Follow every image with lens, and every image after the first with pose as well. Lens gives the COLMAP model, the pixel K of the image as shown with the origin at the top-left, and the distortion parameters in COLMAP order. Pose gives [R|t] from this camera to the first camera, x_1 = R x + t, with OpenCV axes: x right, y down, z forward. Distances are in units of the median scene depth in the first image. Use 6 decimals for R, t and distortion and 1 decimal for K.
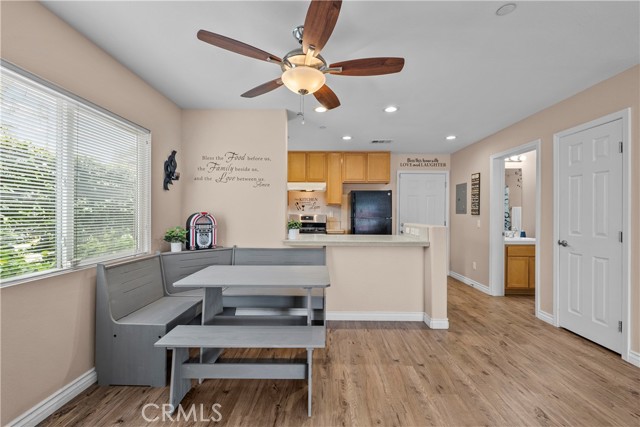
lens RADIAL K [[269.9, 0, 316.3], [0, 269.9, 214.2], [0, 0, 1]] dist [-0.001702, -0.000409]
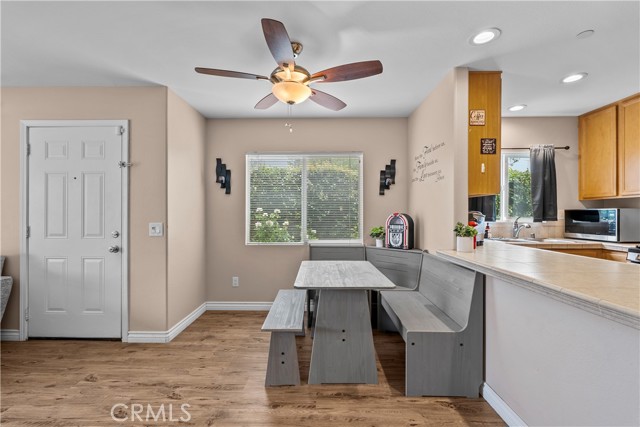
lens RADIAL K [[285.4, 0, 316.9], [0, 285.4, 214.1], [0, 0, 1]] dist [0.000624, -0.000145]
pose [[0.006073, -0.005547, -0.999966, 0.664761], [-0.000931, 0.999984, -0.005553, 0.002425], [0.999981, 0.000965, 0.006067, 0.657020]]
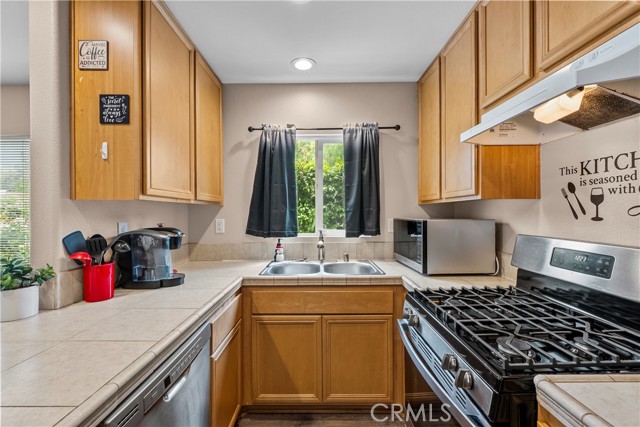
lens RADIAL K [[282.3, 0, 317.6], [0, 282.3, 214.9], [0, 0, 1]] dist [-0.000942, -0.000240]
pose [[0.018251, 0.001162, -0.999833, 0.291638], [0.005603, 0.999984, 0.001264, -0.034799], [0.999818, -0.005625, 0.018244, 1.438034]]
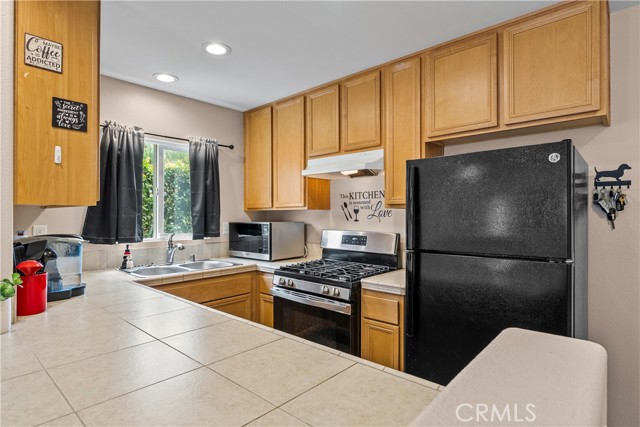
lens RADIAL K [[342.1, 0, 320.0], [0, 342.1, 213.5], [0, 0, 1]] dist [-0.001924, -0.000102]
pose [[0.762119, -0.011164, -0.647341, 0.478517], [0.007066, 0.999935, -0.008925, -0.039105], [0.647399, 0.002228, 0.762148, 0.997000]]
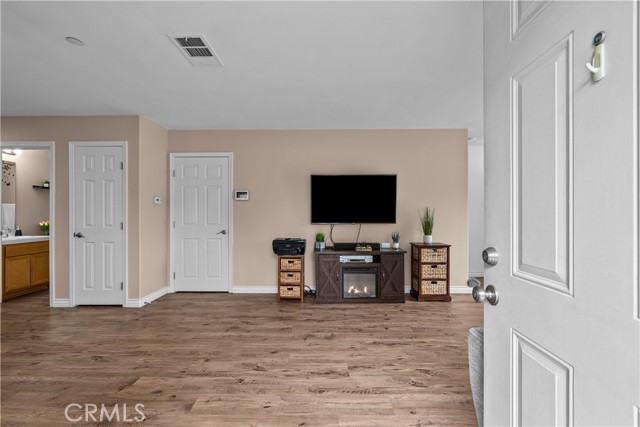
lens RADIAL K [[269.9, 0, 316.3], [0, 269.9, 214.2], [0, 0, 1]] dist [-0.001702, -0.000409]
pose [[-0.015429, -0.003260, 0.999876, -0.284233], [0.001966, 0.999993, 0.003291, 0.012429], [-0.999879, 0.002017, -0.015423, -0.040769]]
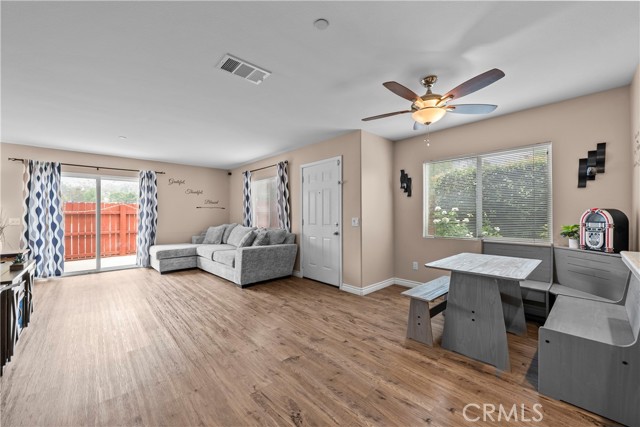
lens RADIAL K [[251.0, 0, 316.6], [0, 251.0, 214.4], [0, 0, 1]] dist [-0.007575, 0.000030]
pose [[-0.721168, -0.005512, -0.692738, 0.761740], [-0.001214, 0.999977, -0.006692, 0.017357], [0.692759, -0.003985, -0.721158, 0.918246]]
